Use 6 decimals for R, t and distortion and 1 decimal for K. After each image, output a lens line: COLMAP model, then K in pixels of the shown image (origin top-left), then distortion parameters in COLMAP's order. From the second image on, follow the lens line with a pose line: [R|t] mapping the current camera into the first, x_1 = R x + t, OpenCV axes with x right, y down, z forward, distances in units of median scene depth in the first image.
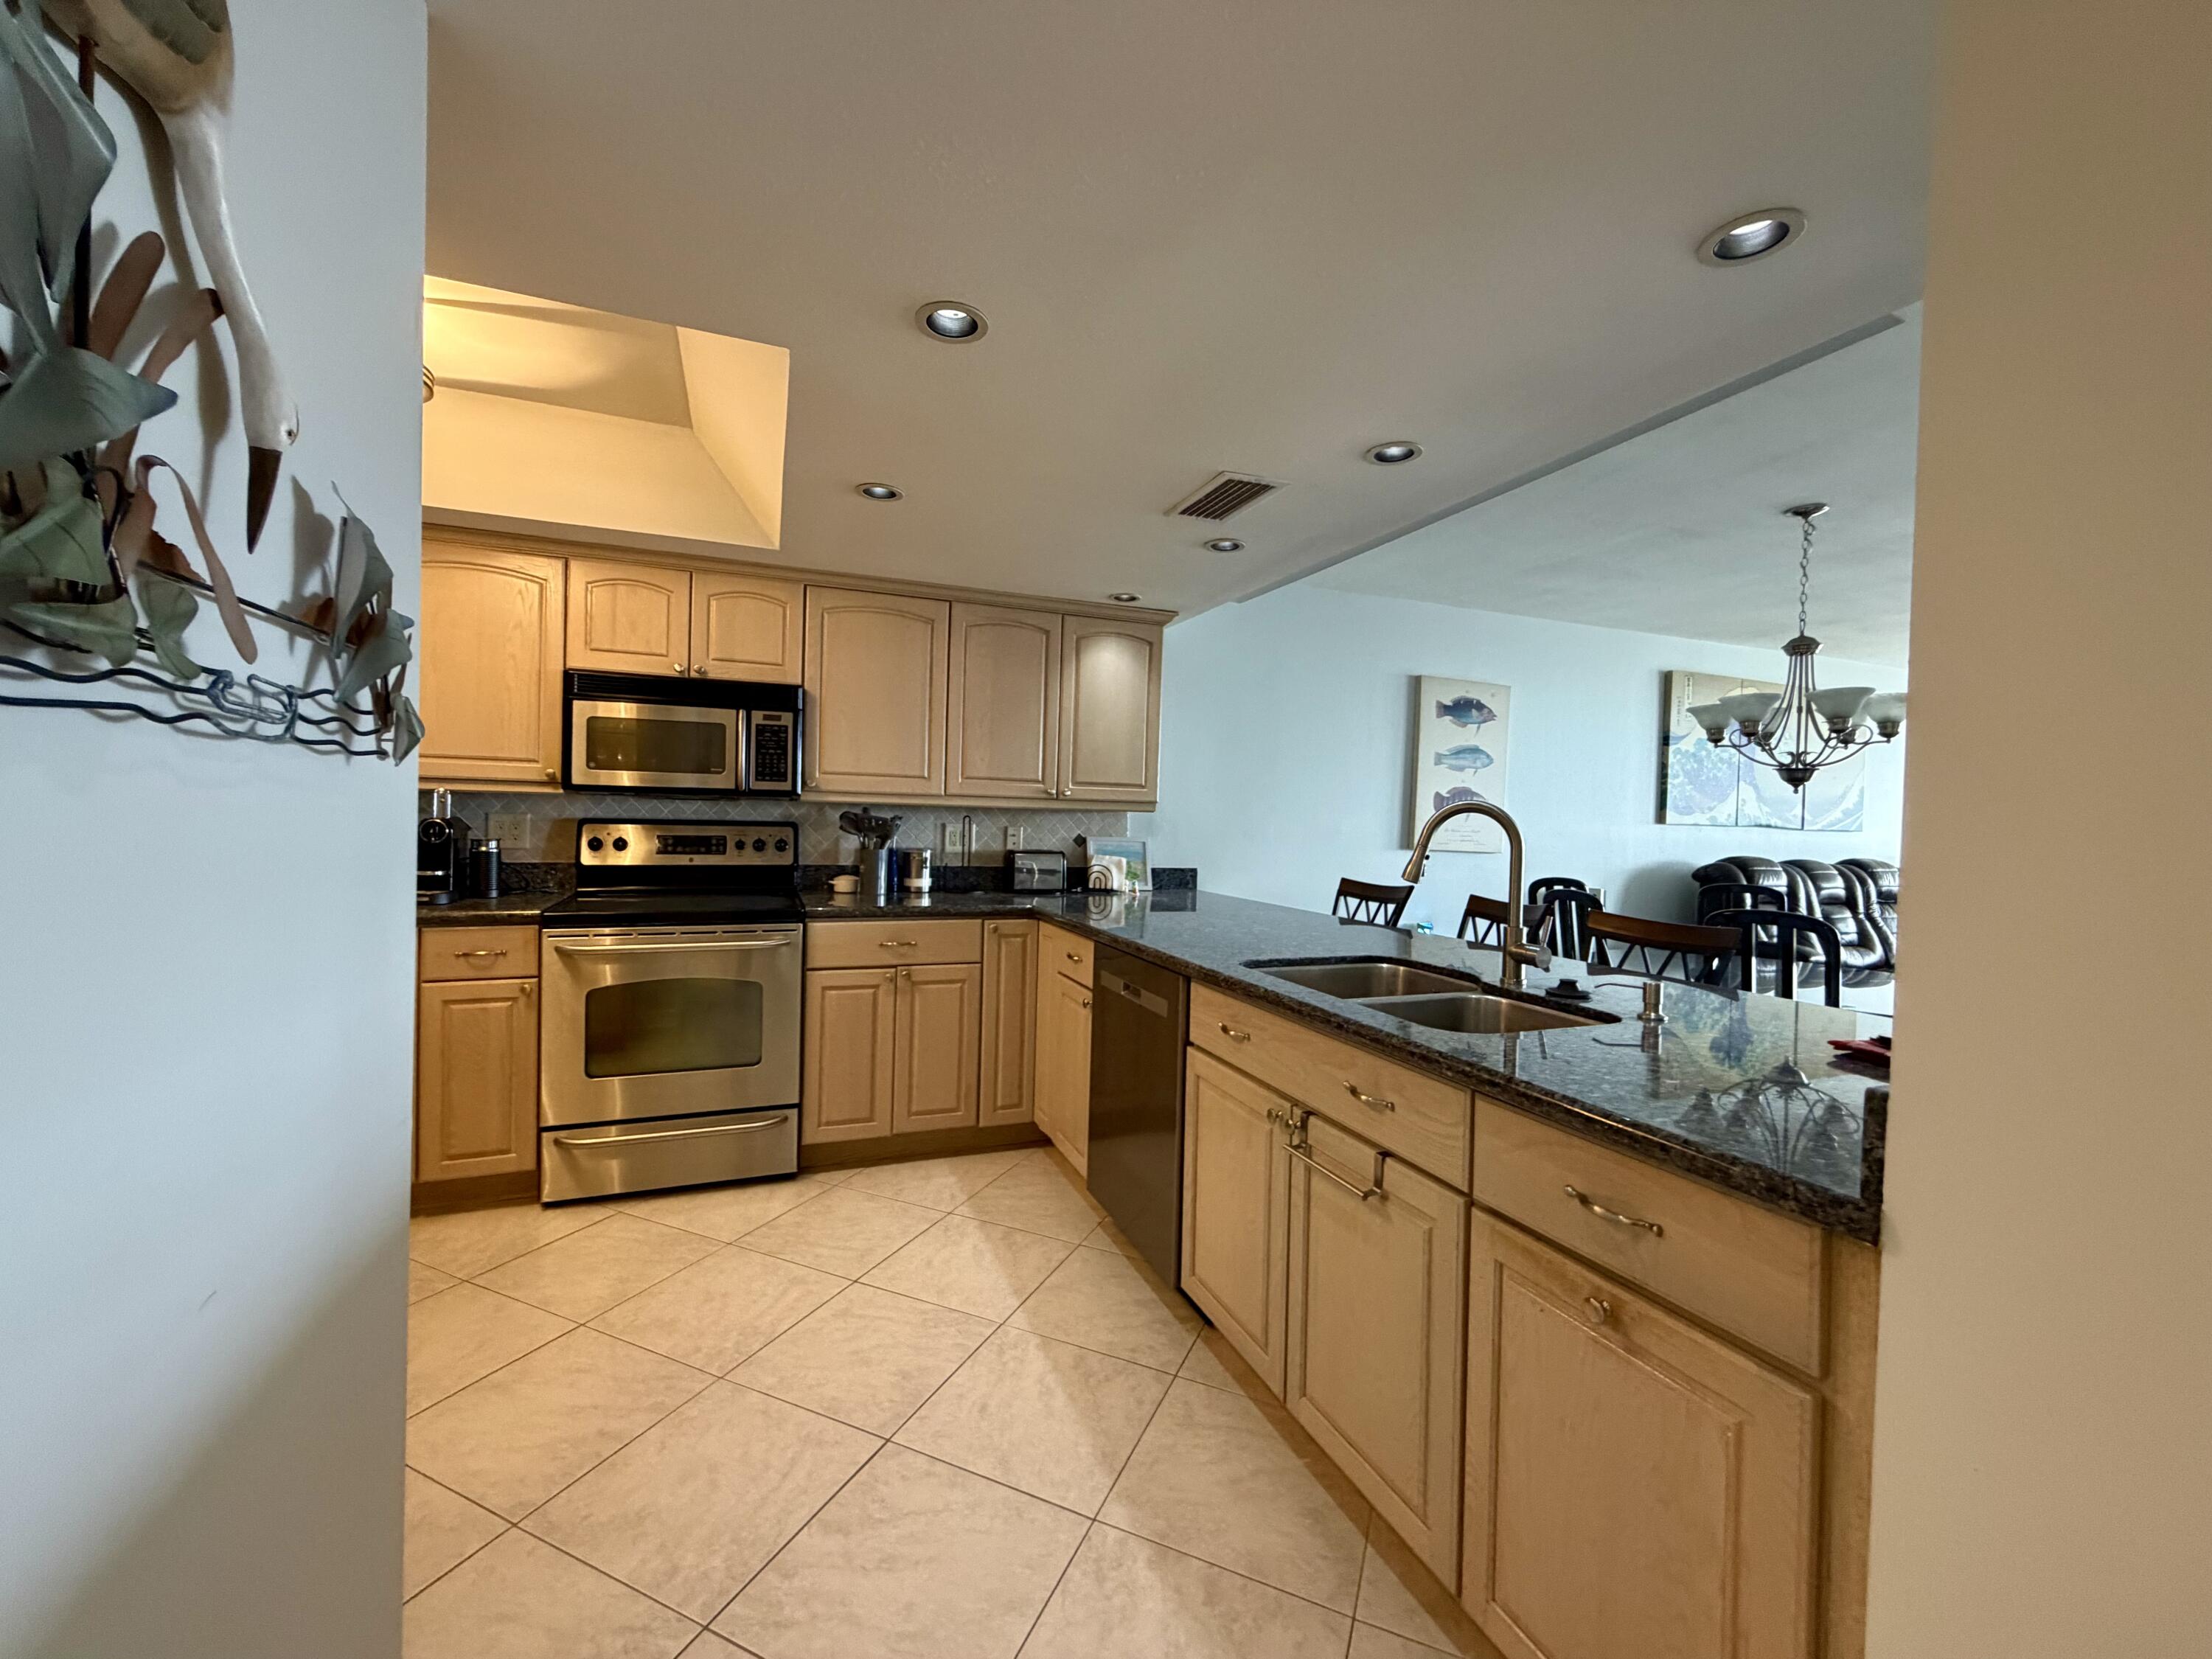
lens RADIAL K [[874.2, 0, 1092.7], [0, 874.2, 820.8], [0, 0, 1]] dist [-0.001895, 0.000934]
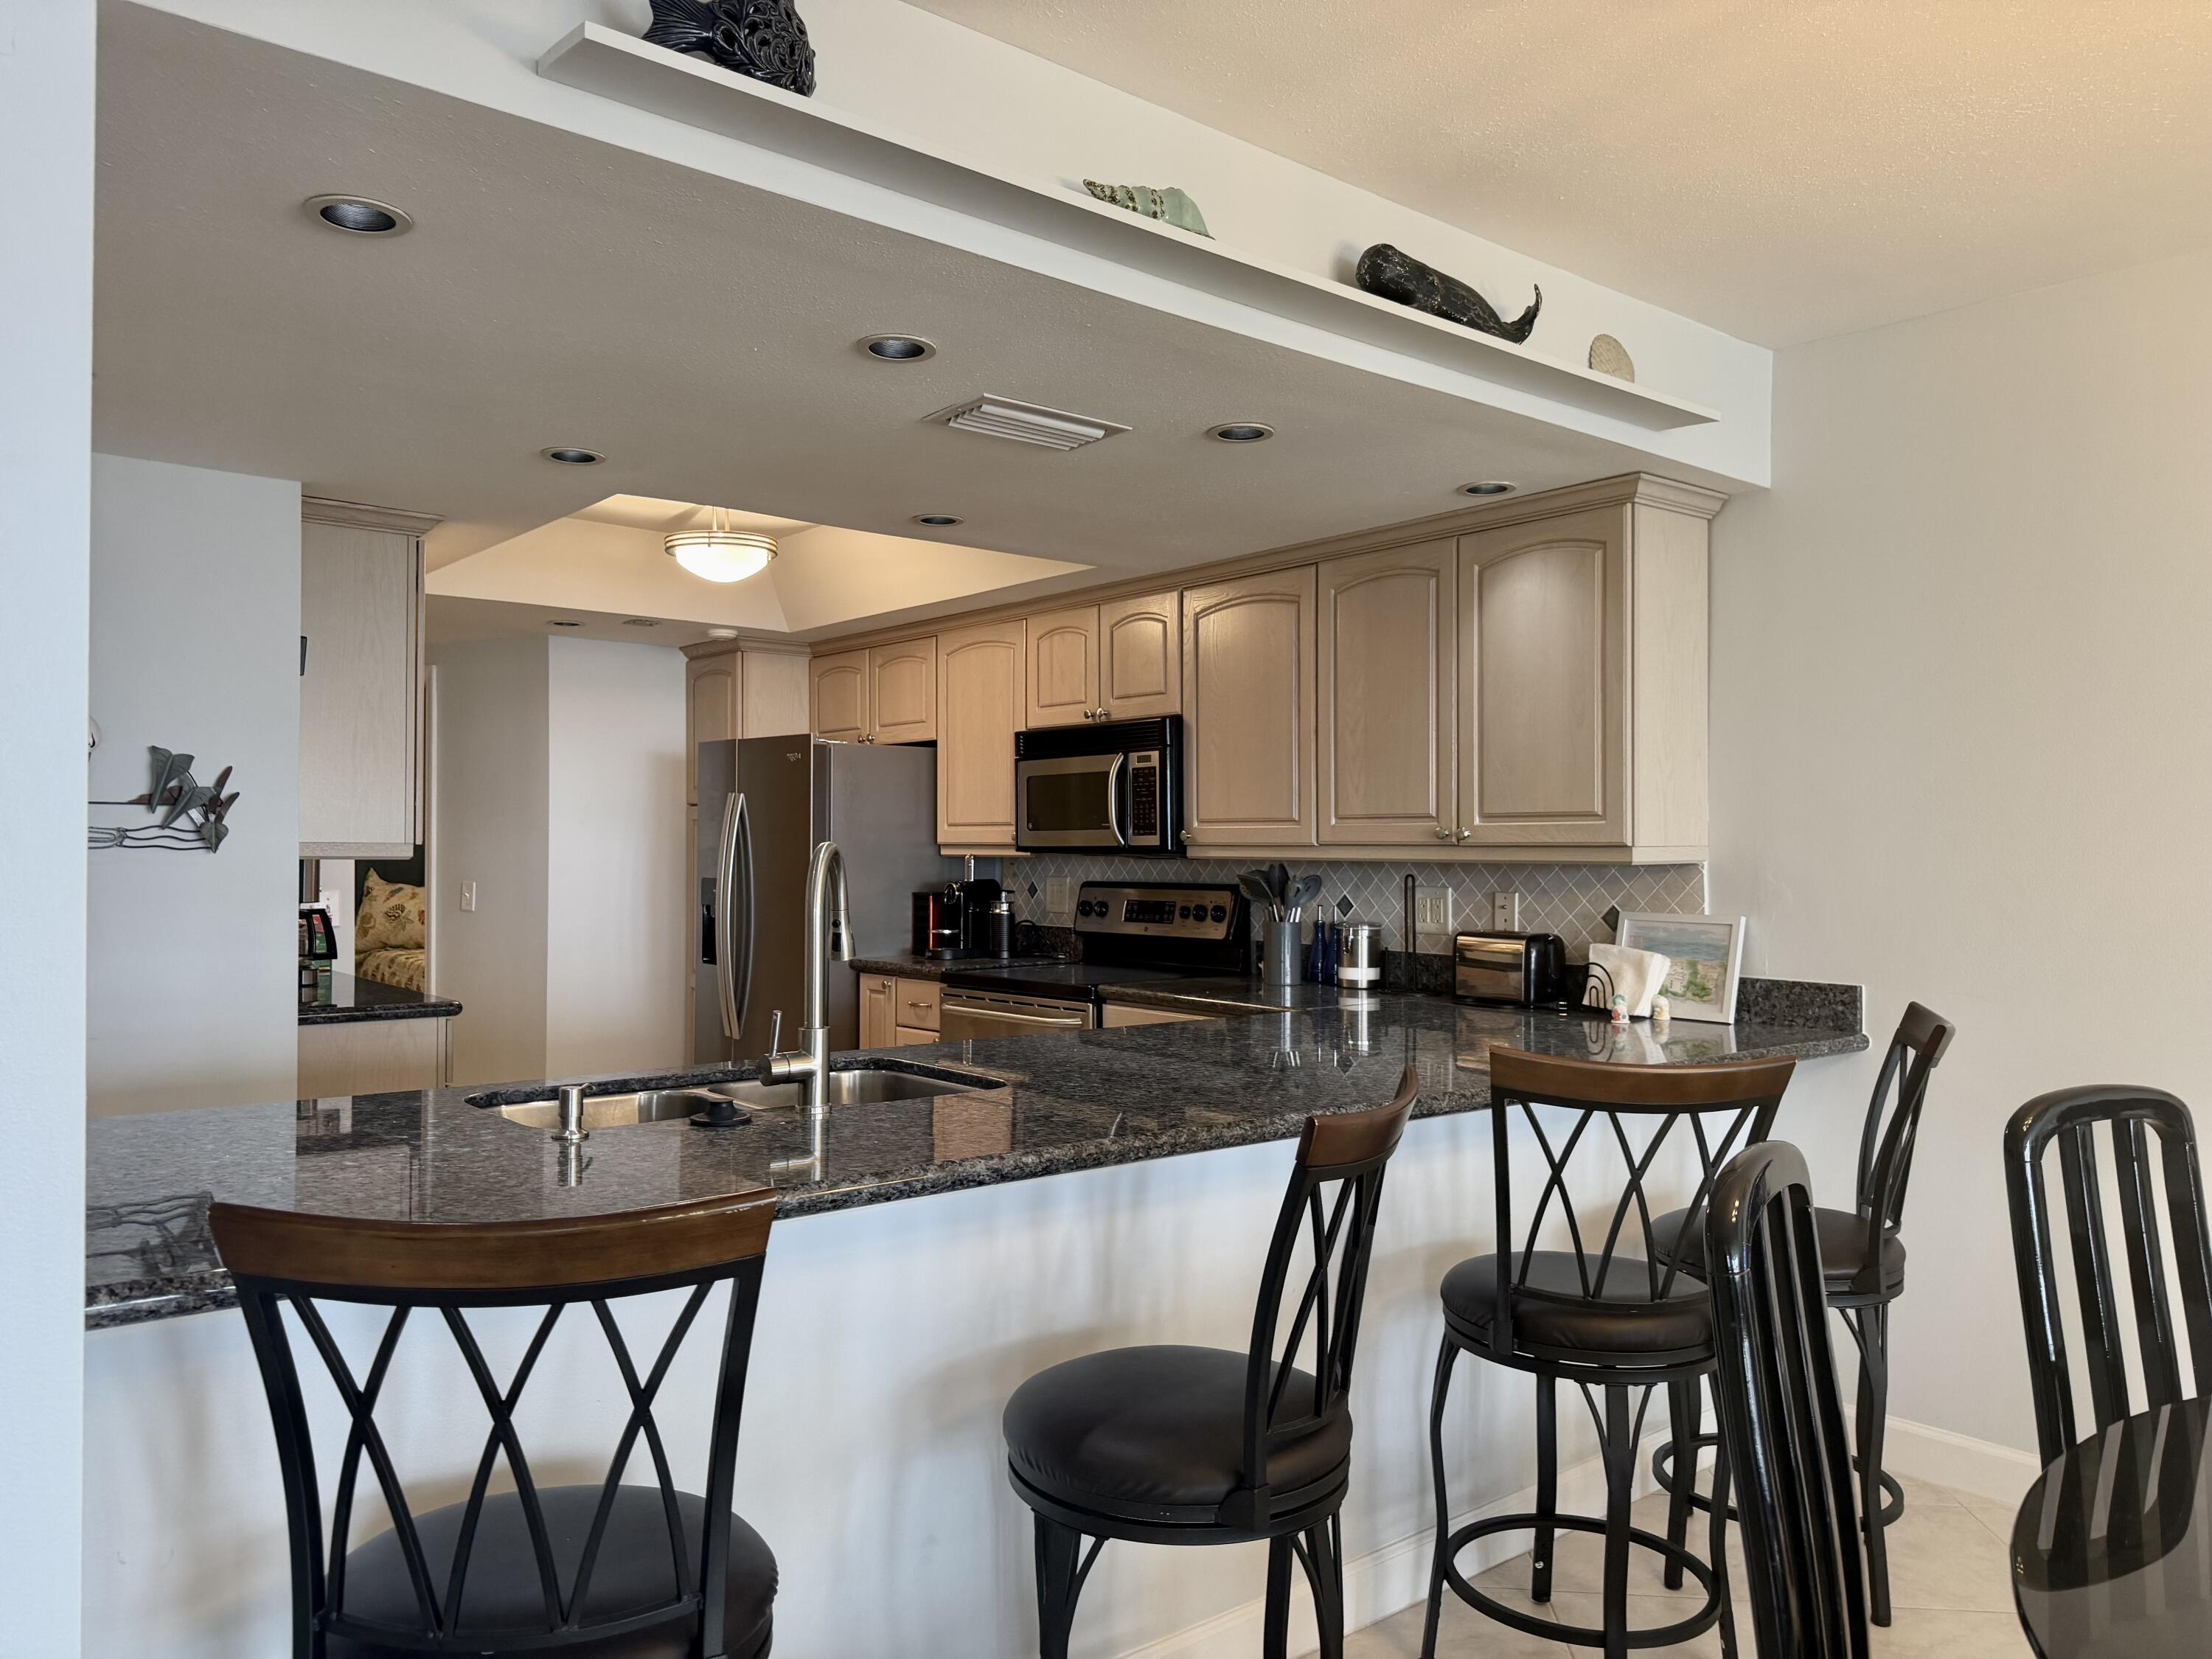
lens RADIAL K [[1550.4, 0, 1096.8], [0, 1550.4, 832.4], [0, 0, 1]] dist [0.042412, -0.051822]
pose [[0.317111, -0.033913, -0.947782, 0.928340], [0.000864, 0.999370, -0.035470, 0.003898], [0.948388, 0.010429, 0.316941, 0.449352]]
